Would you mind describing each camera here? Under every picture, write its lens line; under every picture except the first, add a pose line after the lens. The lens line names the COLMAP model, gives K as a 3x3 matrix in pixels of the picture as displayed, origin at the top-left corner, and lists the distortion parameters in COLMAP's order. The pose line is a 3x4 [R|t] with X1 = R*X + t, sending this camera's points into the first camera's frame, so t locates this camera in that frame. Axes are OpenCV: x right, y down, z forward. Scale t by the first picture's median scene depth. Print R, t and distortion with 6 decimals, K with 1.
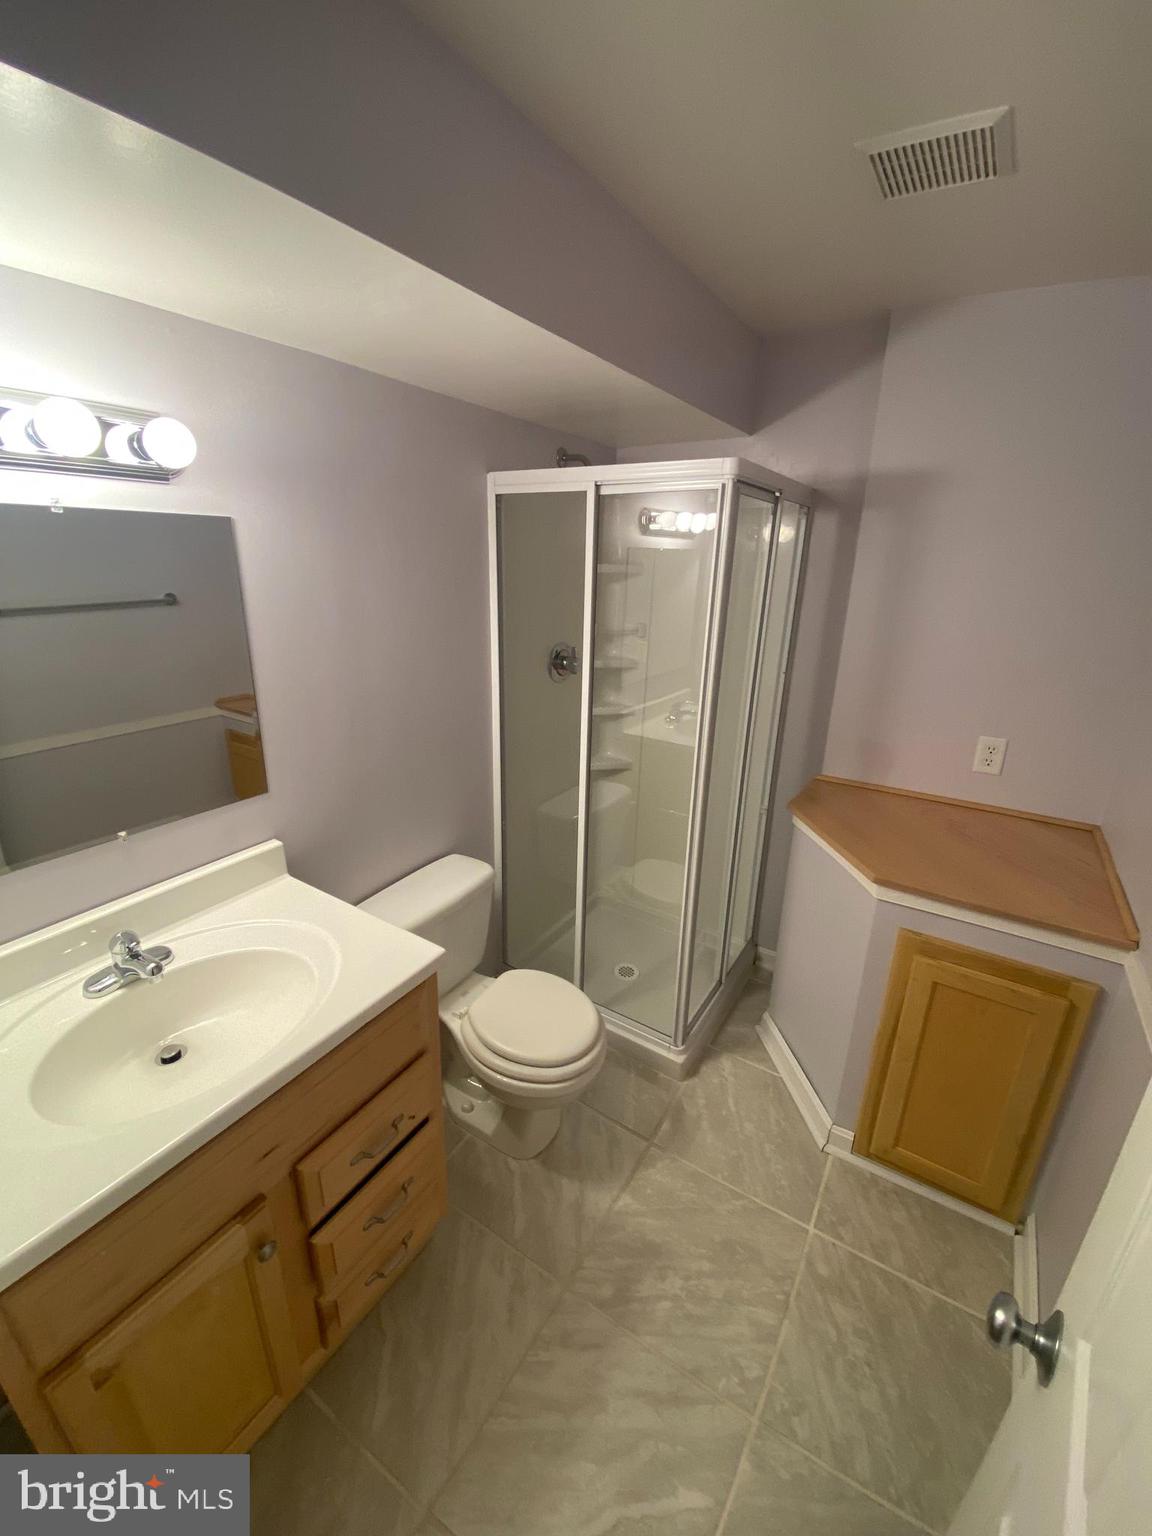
lens RADIAL K [[622.9, 0, 576.0], [0, 622.9, 768.0], [0, 0, 1]] dist [0.026214, -0.023145]
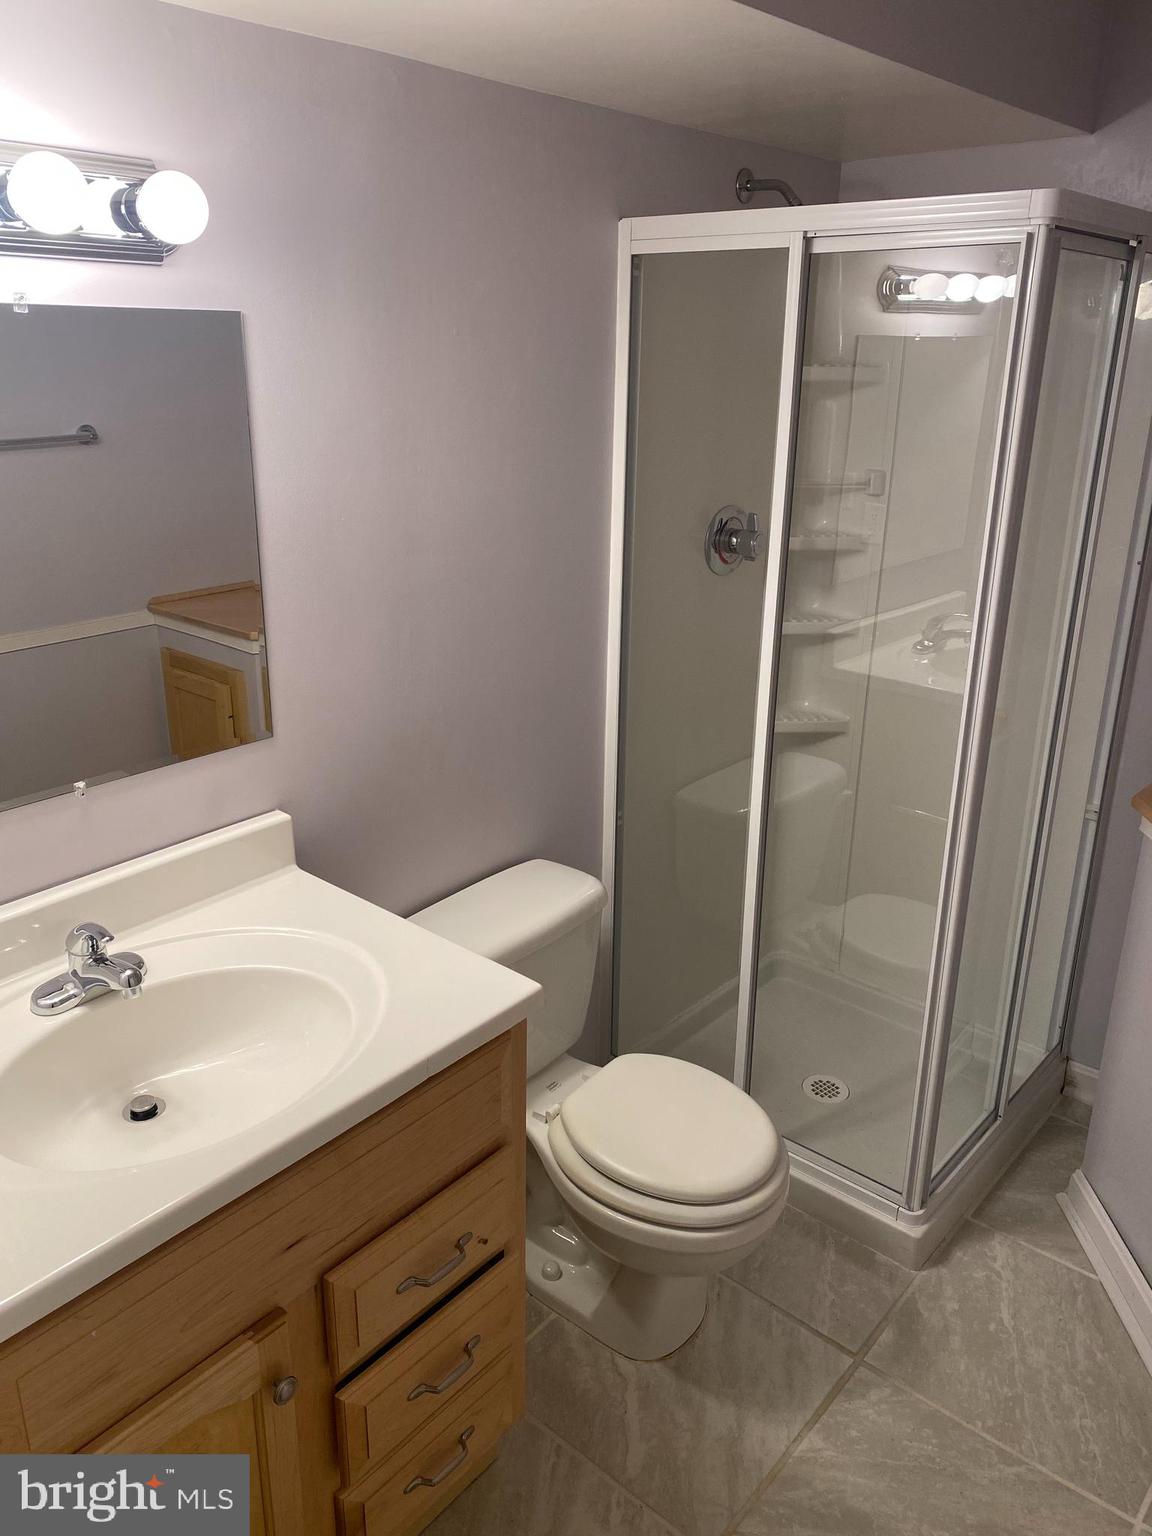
lens RADIAL K [[1171.0, 0, 571.6], [0, 1171.0, 757.9], [0, 0, 1]] dist [0.014929, 0.004883]
pose [[0.989751, 0.035155, -0.138412, -0.016047], [-0.033373, 0.999328, 0.015171, 0.028704], [0.138852, -0.010396, 0.990259, -0.136409]]
